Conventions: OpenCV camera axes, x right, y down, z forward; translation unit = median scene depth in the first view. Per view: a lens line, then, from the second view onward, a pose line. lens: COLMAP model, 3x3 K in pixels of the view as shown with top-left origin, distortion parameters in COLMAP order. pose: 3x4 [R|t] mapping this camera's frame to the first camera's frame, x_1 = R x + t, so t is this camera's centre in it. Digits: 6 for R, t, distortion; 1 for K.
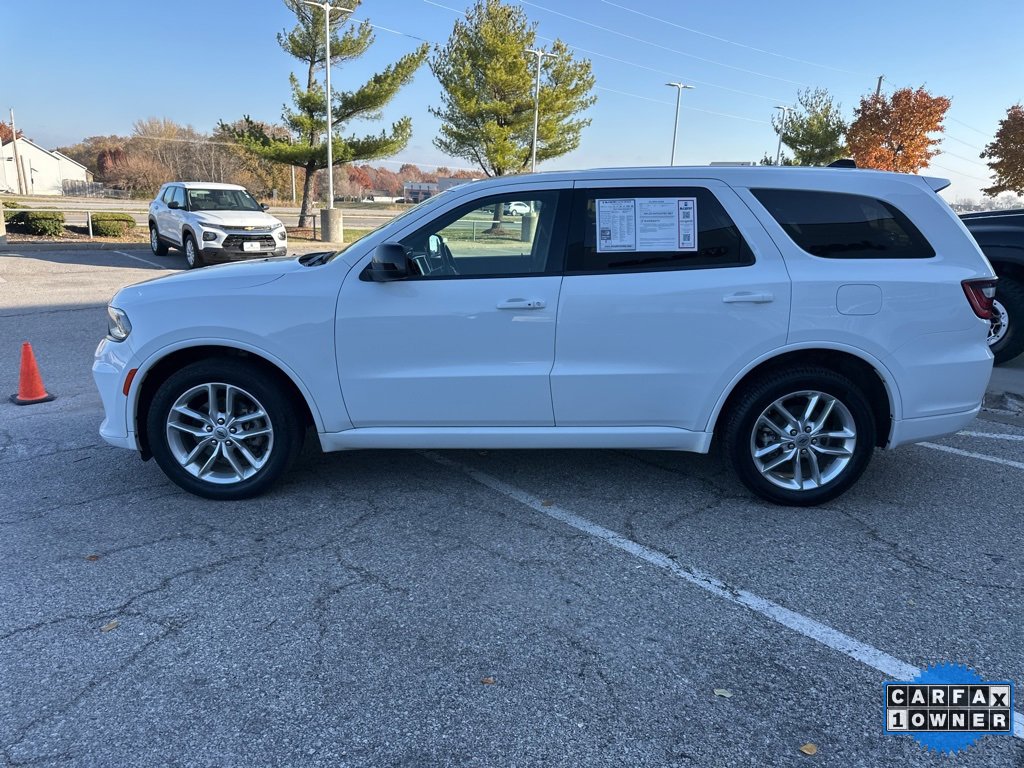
lens RADIAL K [[719.3, 0, 509.0], [0, 719.3, 391.4], [0, 0, 1]] dist [0.036805, -0.043740]
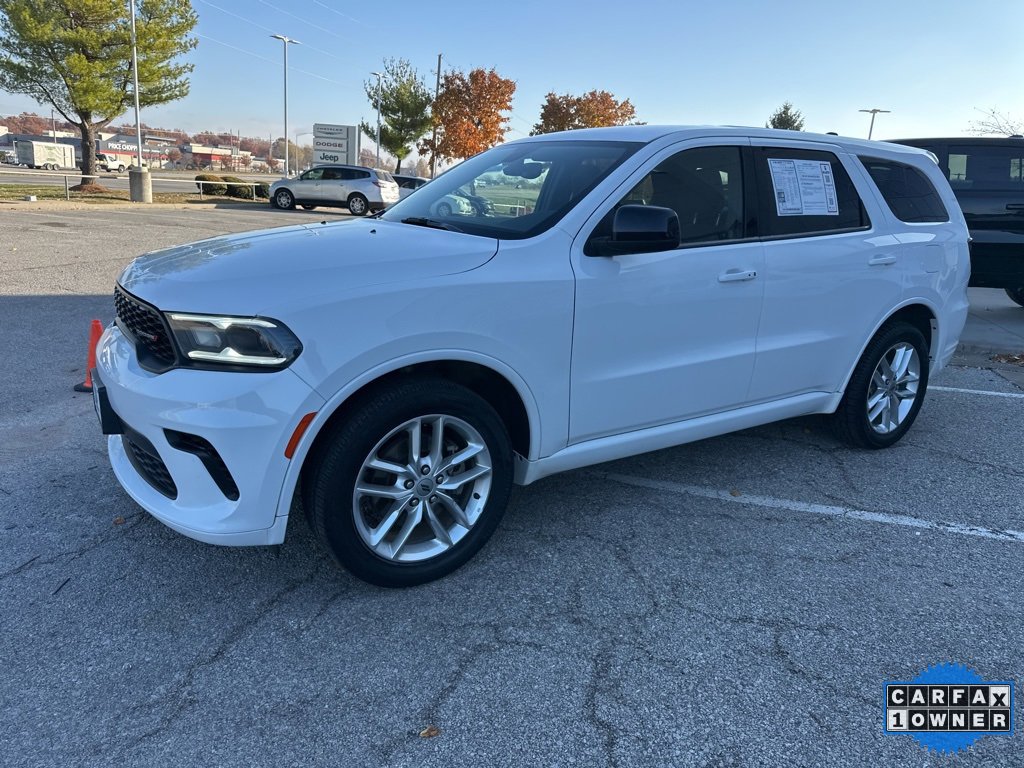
lens RADIAL K [[720.1, 0, 508.2], [0, 720.1, 382.4], [0, 0, 1]] dist [0.044613, -0.060461]
pose [[0.834658, -0.124511, 0.536511, -0.188035], [0.105902, 0.992216, 0.065516, -0.020943], [-0.540492, 0.002134, 0.841347, 0.106997]]
